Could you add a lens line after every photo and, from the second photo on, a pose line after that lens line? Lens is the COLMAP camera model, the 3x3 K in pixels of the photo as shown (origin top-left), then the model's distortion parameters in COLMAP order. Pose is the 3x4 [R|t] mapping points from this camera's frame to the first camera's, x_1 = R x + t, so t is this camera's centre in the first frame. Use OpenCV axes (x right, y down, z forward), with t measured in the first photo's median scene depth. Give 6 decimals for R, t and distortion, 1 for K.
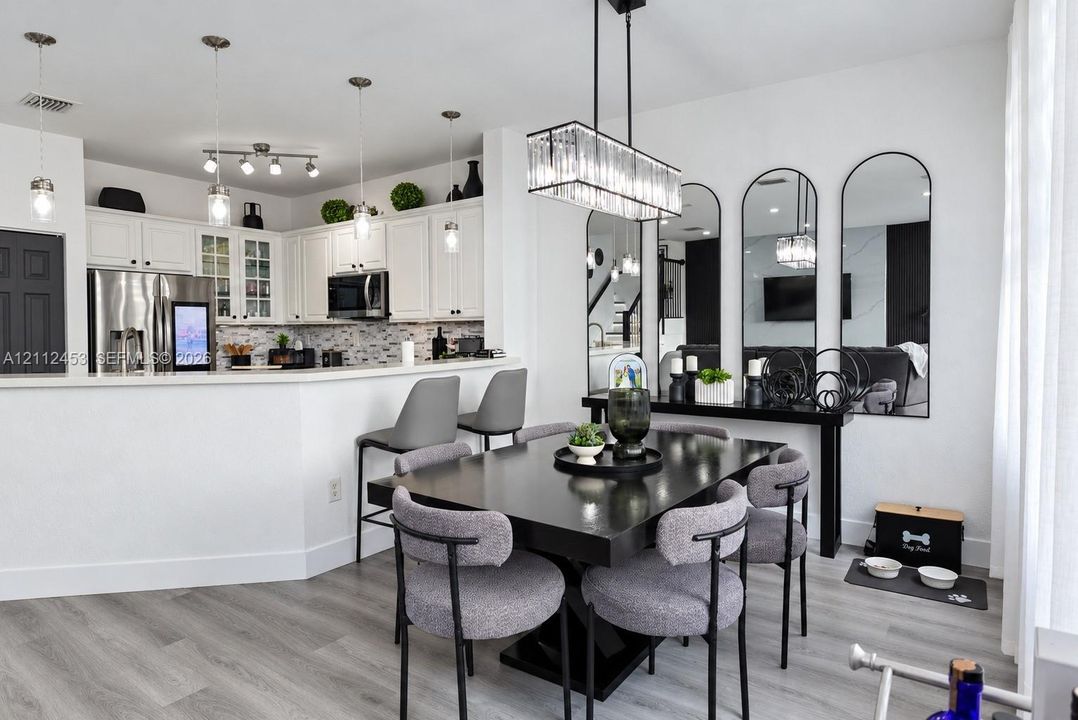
lens RADIAL K [[606.1, 0, 503.0], [0, 606.1, 364.7], [0, 0, 1]] dist [0.017139, -0.008685]
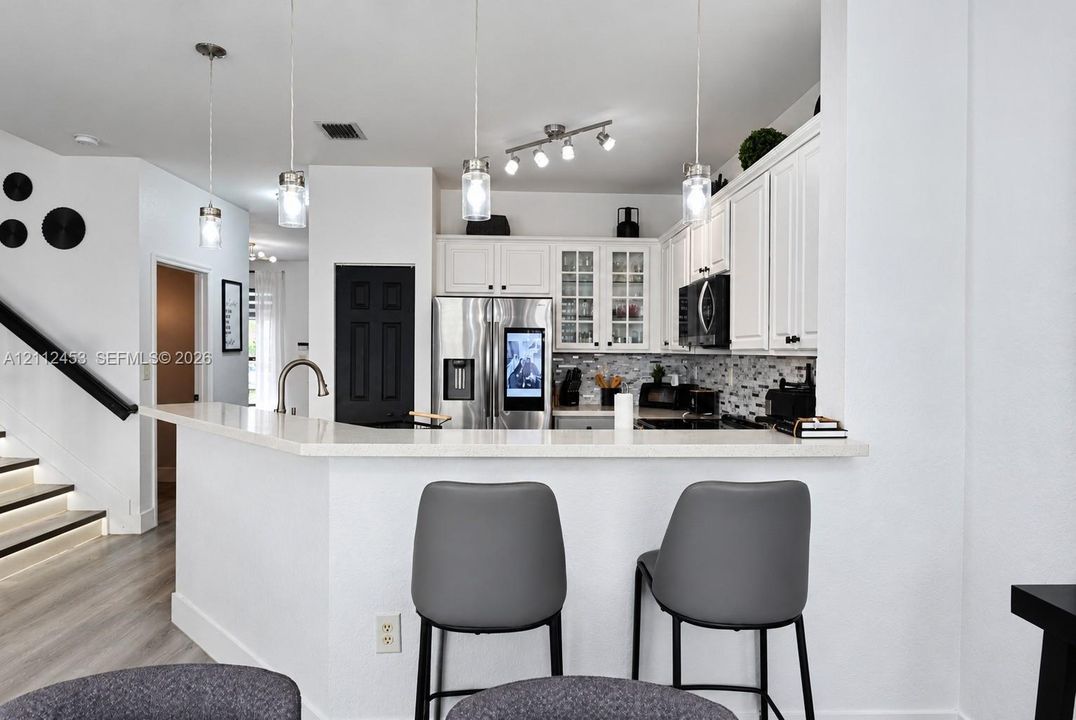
lens RADIAL K [[605.0, 0, 541.5], [0, 605.0, 355.6], [0, 0, 1]] dist [0.017139, -0.008685]
pose [[0.649096, 0.019781, -0.760449, 0.163950], [-0.056274, 0.998171, -0.022069, -0.042750], [0.758622, 0.057119, 0.649022, 0.430979]]
